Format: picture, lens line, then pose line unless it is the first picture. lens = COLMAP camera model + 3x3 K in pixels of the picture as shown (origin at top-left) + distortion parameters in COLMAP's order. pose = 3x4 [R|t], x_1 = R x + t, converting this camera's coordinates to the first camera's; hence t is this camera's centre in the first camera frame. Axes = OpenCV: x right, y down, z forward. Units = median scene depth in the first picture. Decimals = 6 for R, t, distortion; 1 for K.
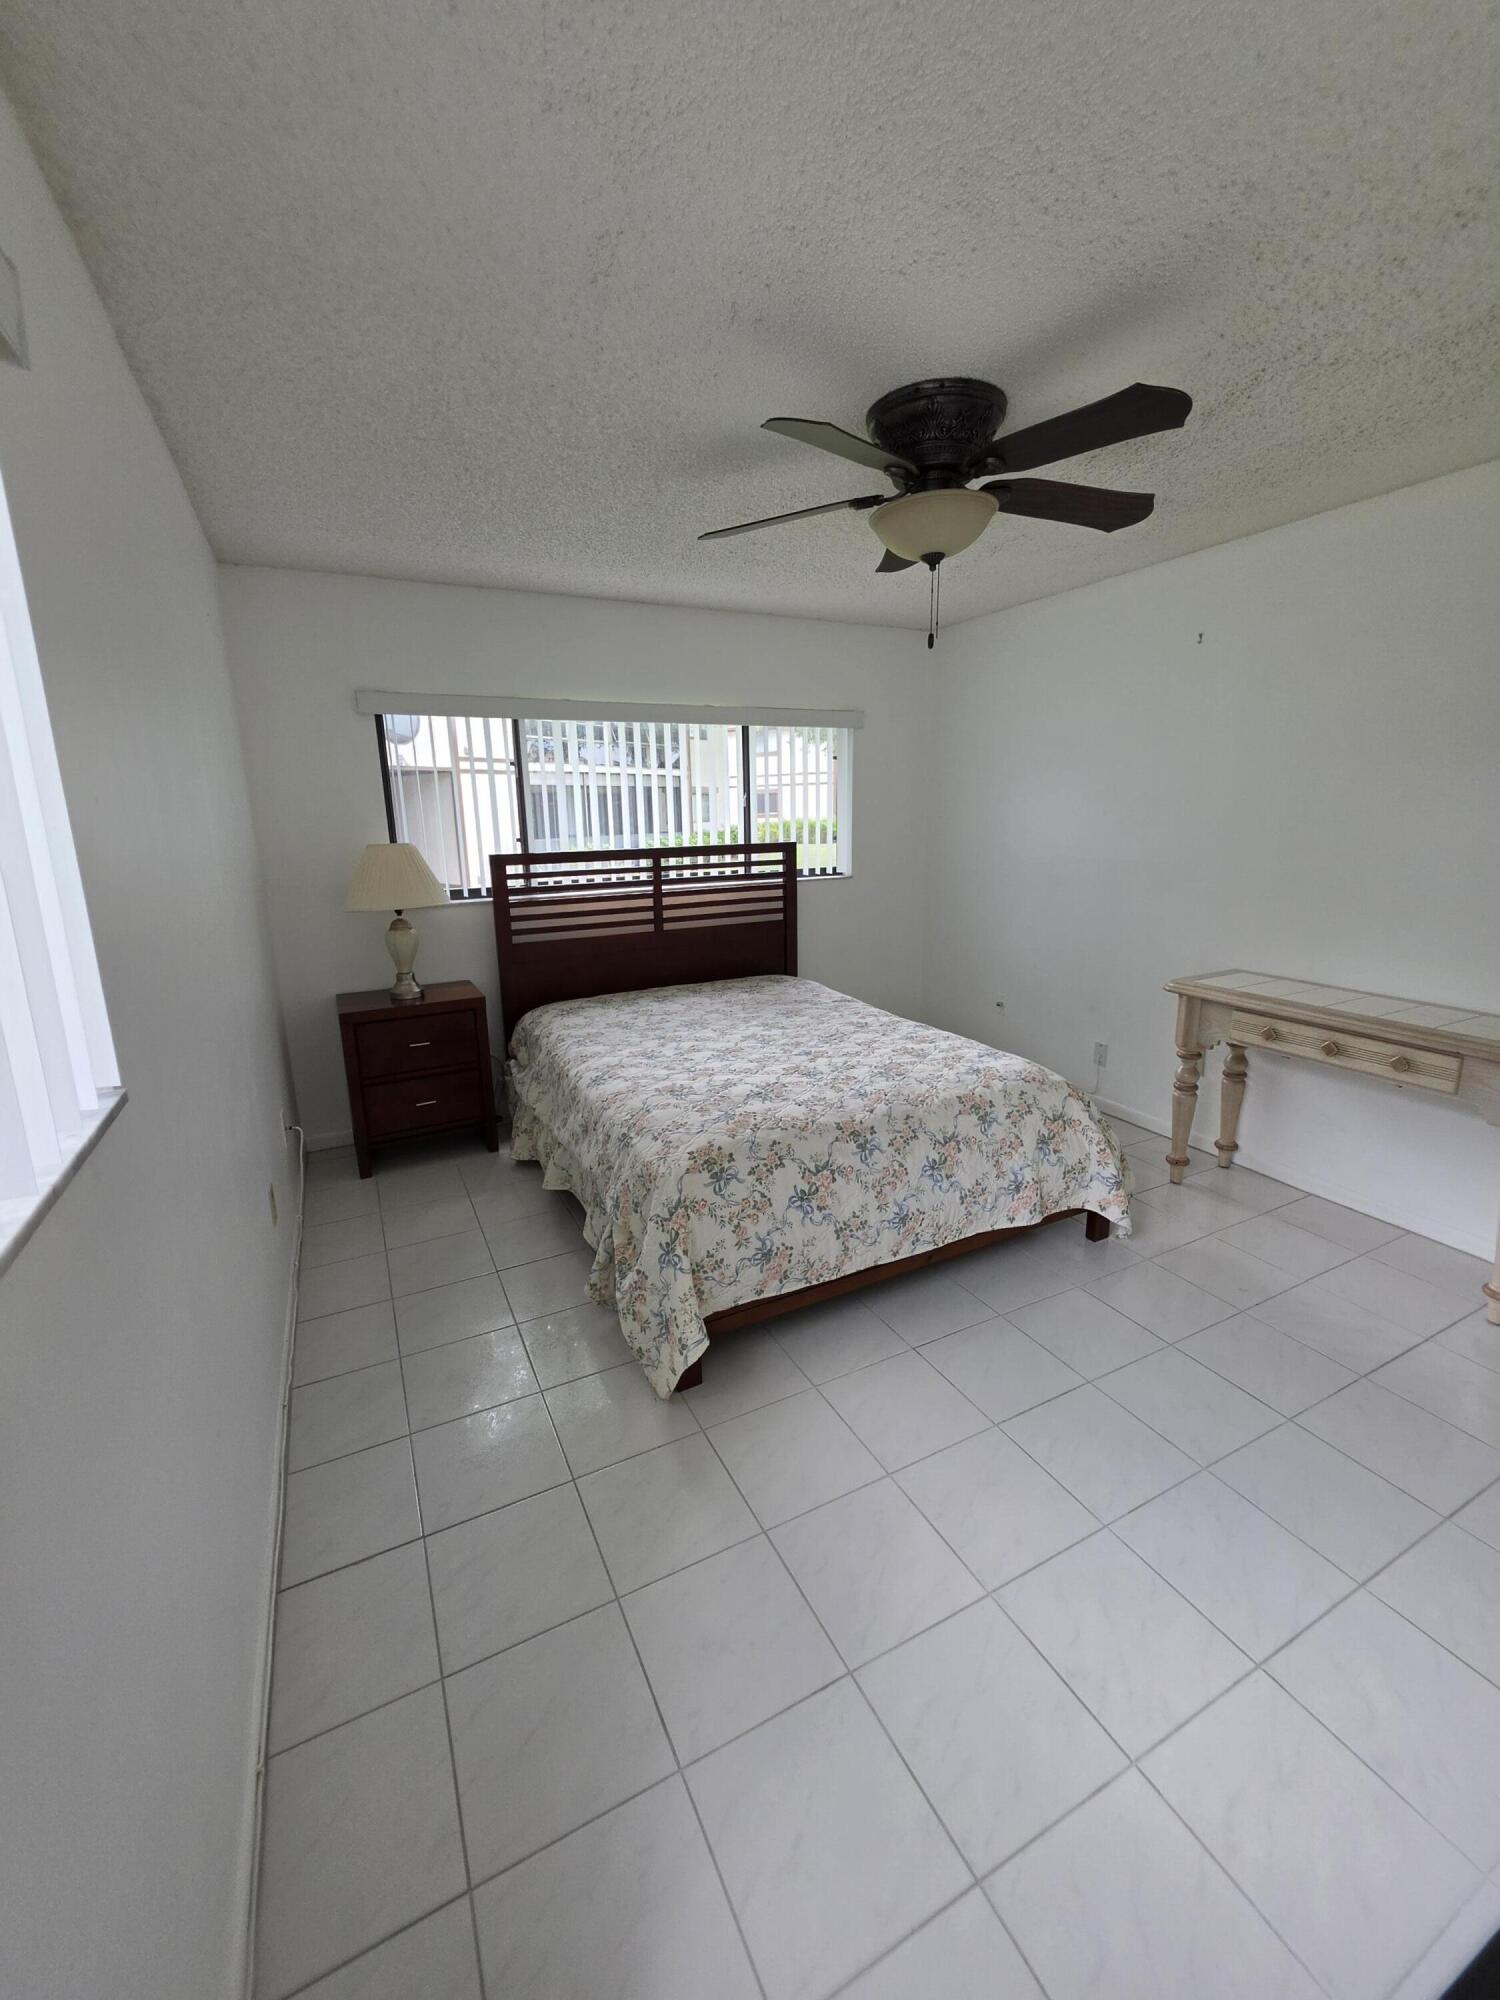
lens RADIAL K [[802.3, 0, 740.8], [0, 802.3, 989.5], [0, 0, 1]] dist [-0.002223, 0.000254]
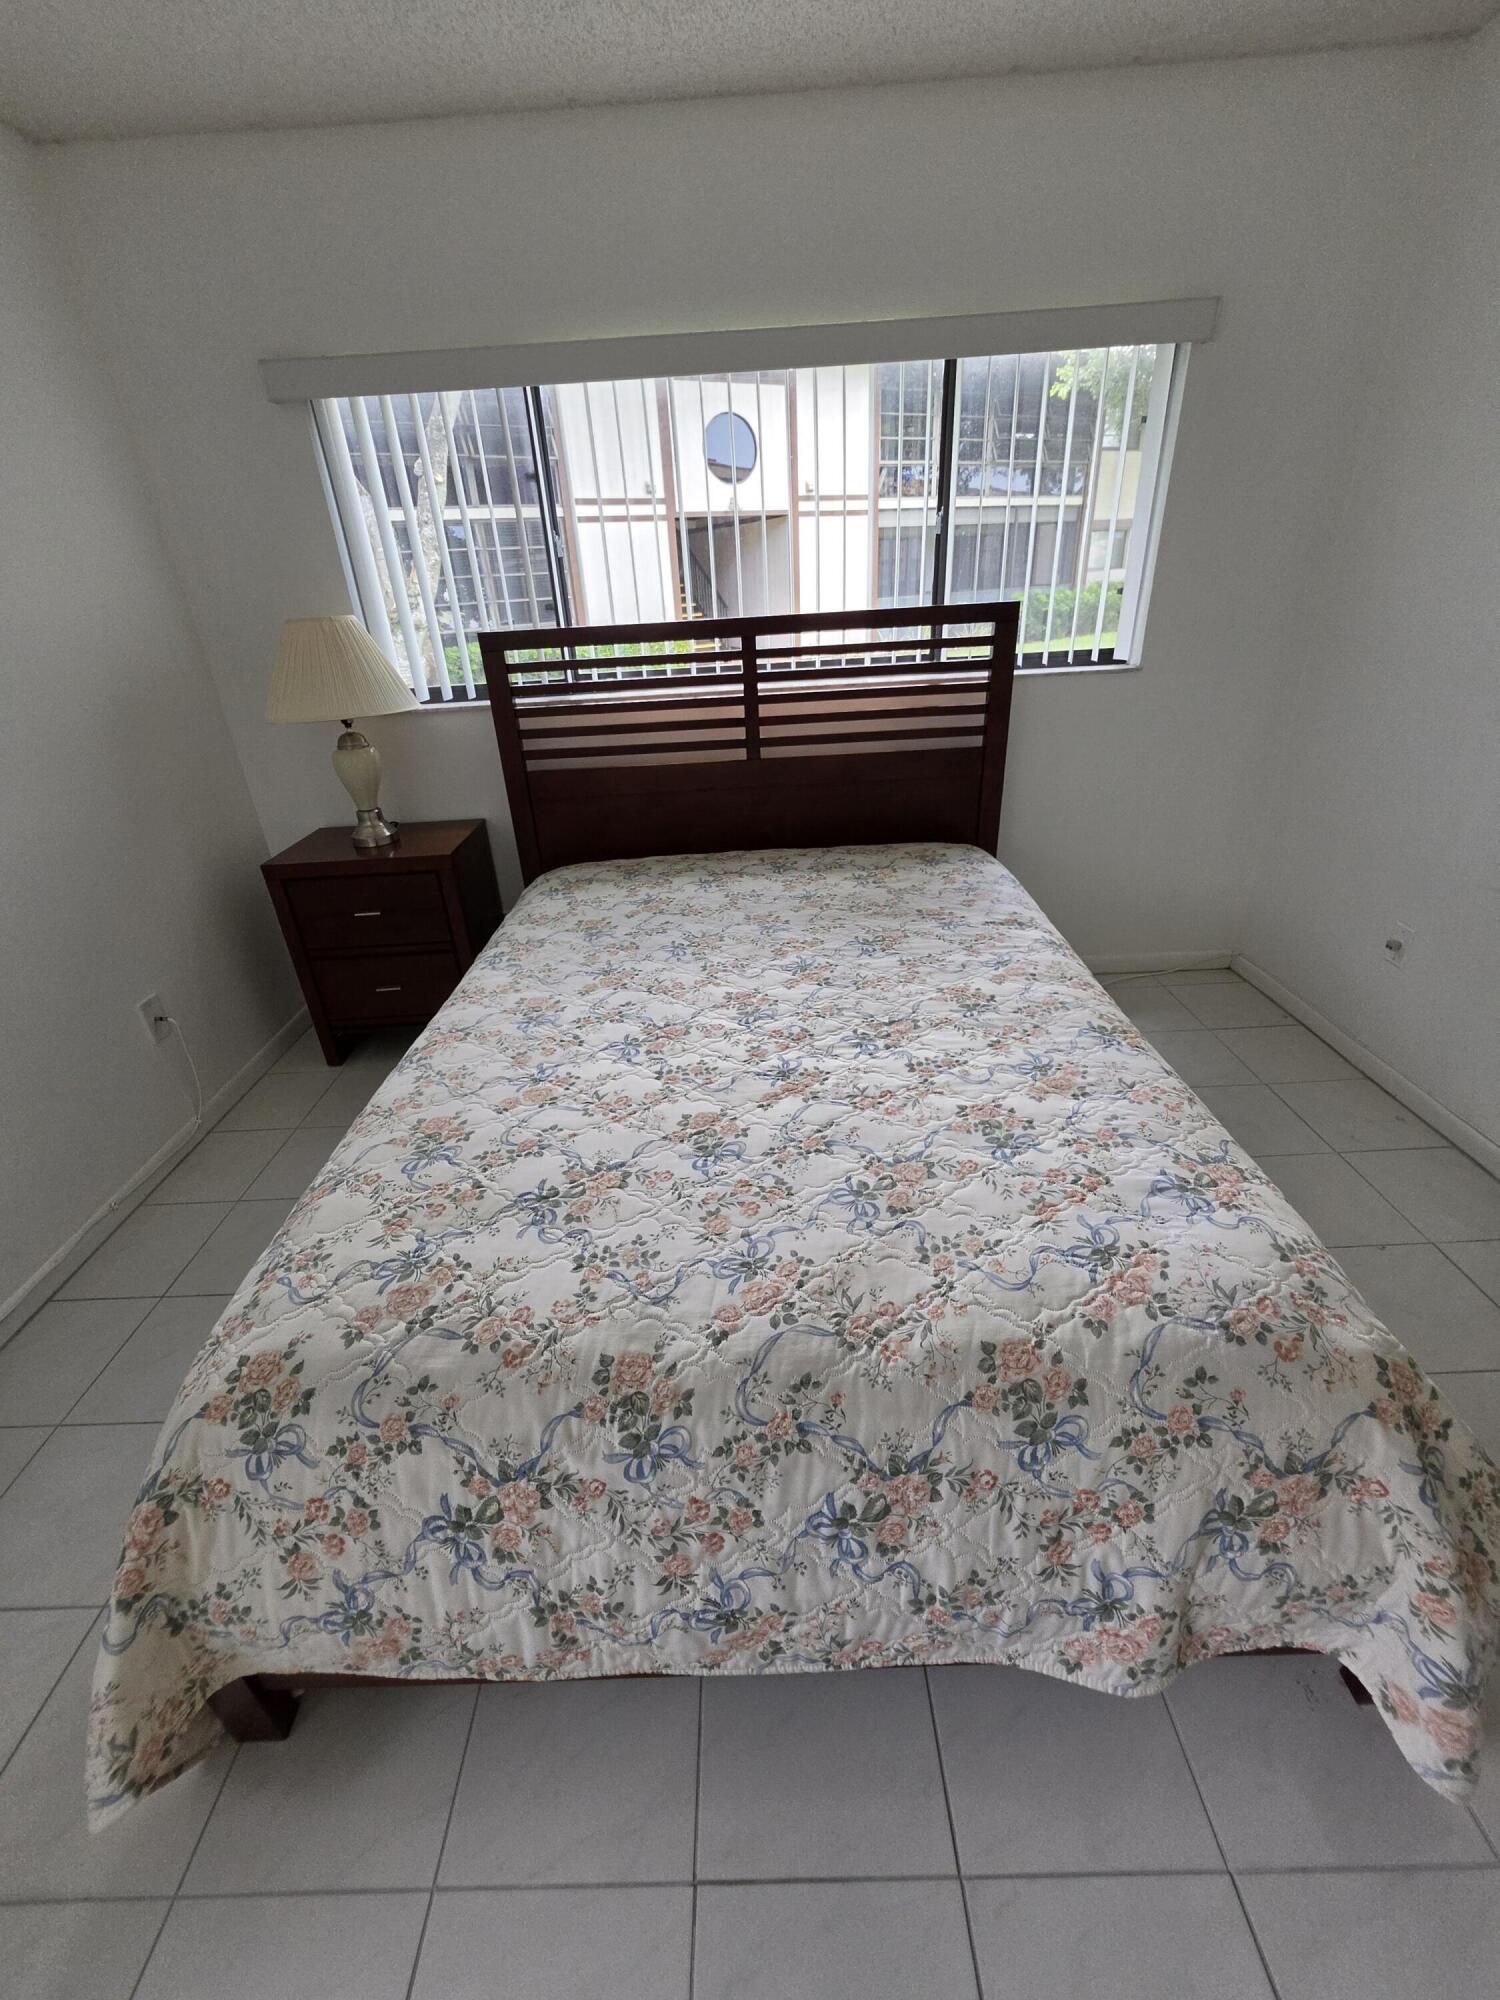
lens RADIAL K [[802.3, 0, 740.8], [0, 802.3, 989.5], [0, 0, 1]] dist [-0.002223, 0.000254]
pose [[0.895625, 0.178854, -0.407268, 0.269296], [-0.063246, 0.957502, 0.281408, -0.115627], [0.440291, -0.226278, 0.868874, 0.610816]]
